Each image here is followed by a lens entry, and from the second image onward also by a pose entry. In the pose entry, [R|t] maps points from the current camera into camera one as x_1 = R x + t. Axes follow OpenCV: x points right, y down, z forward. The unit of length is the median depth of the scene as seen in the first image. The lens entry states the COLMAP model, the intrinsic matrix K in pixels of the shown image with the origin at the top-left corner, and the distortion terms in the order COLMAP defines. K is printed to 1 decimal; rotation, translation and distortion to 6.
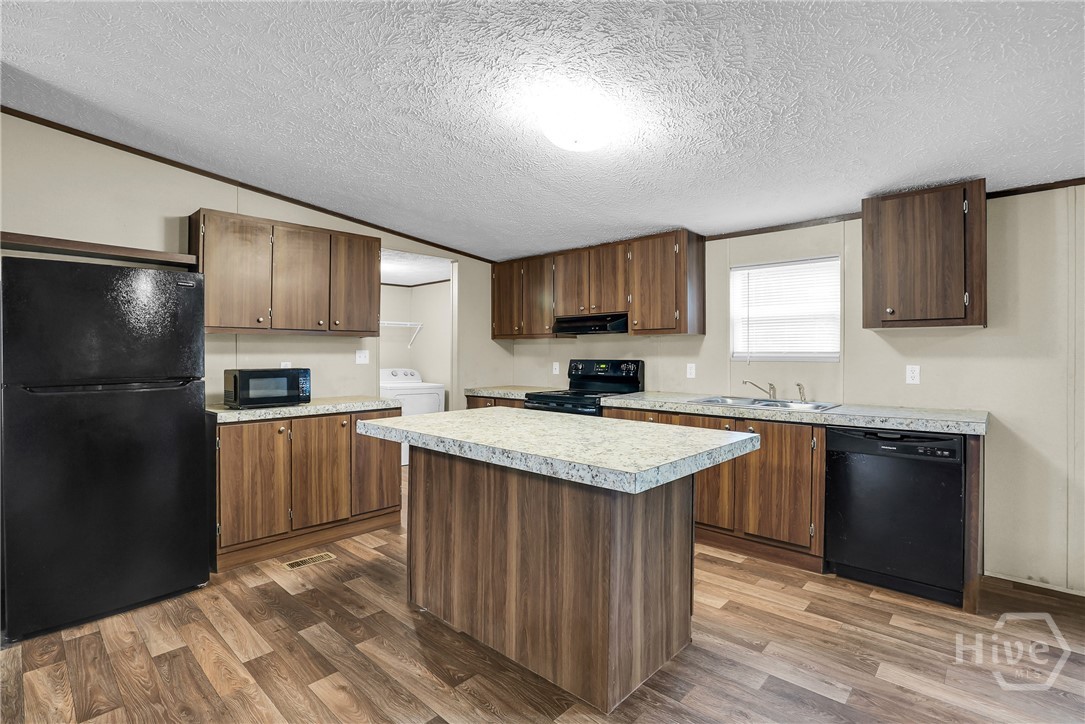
lens RADIAL K [[515.5, 0, 541.0], [0, 515.5, 353.9], [0, 0, 1]] dist [-0.019280, 0.000053]
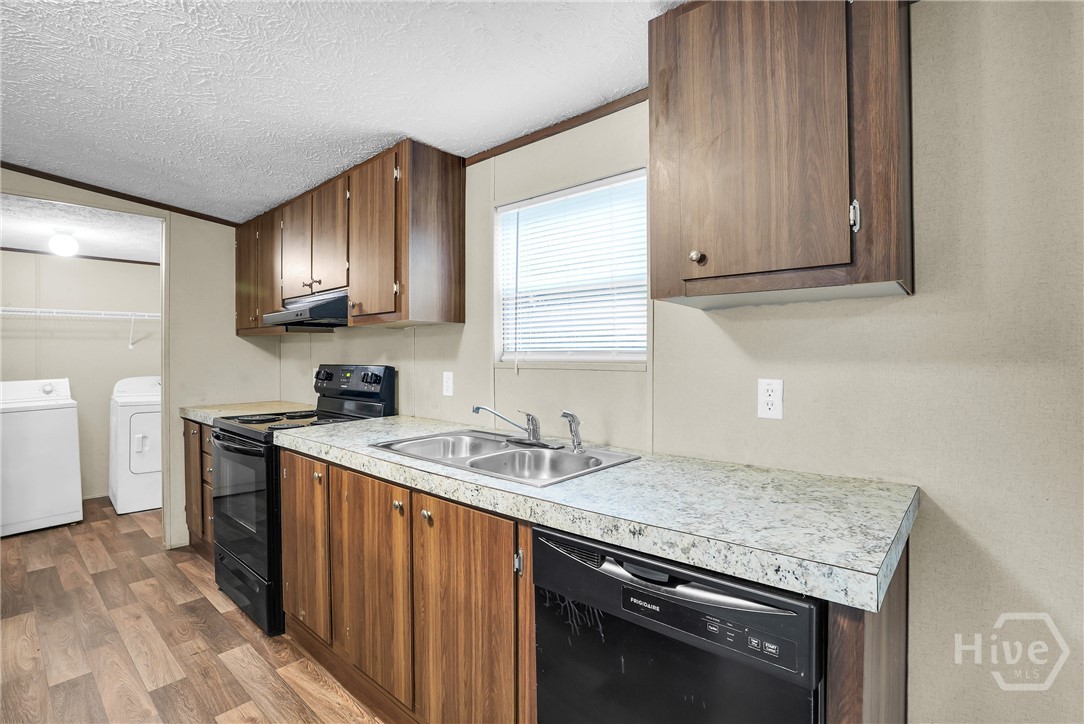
lens RADIAL K [[506.2, 0, 542.0], [0, 506.2, 362.0], [0, 0, 1]] dist [-0.057942, 0.012990]
pose [[0.999262, -0.001130, 0.038390, 0.349185], [0.000775, 0.999957, 0.009282, 0.001510], [-0.038399, -0.009245, 0.999220, 0.376755]]
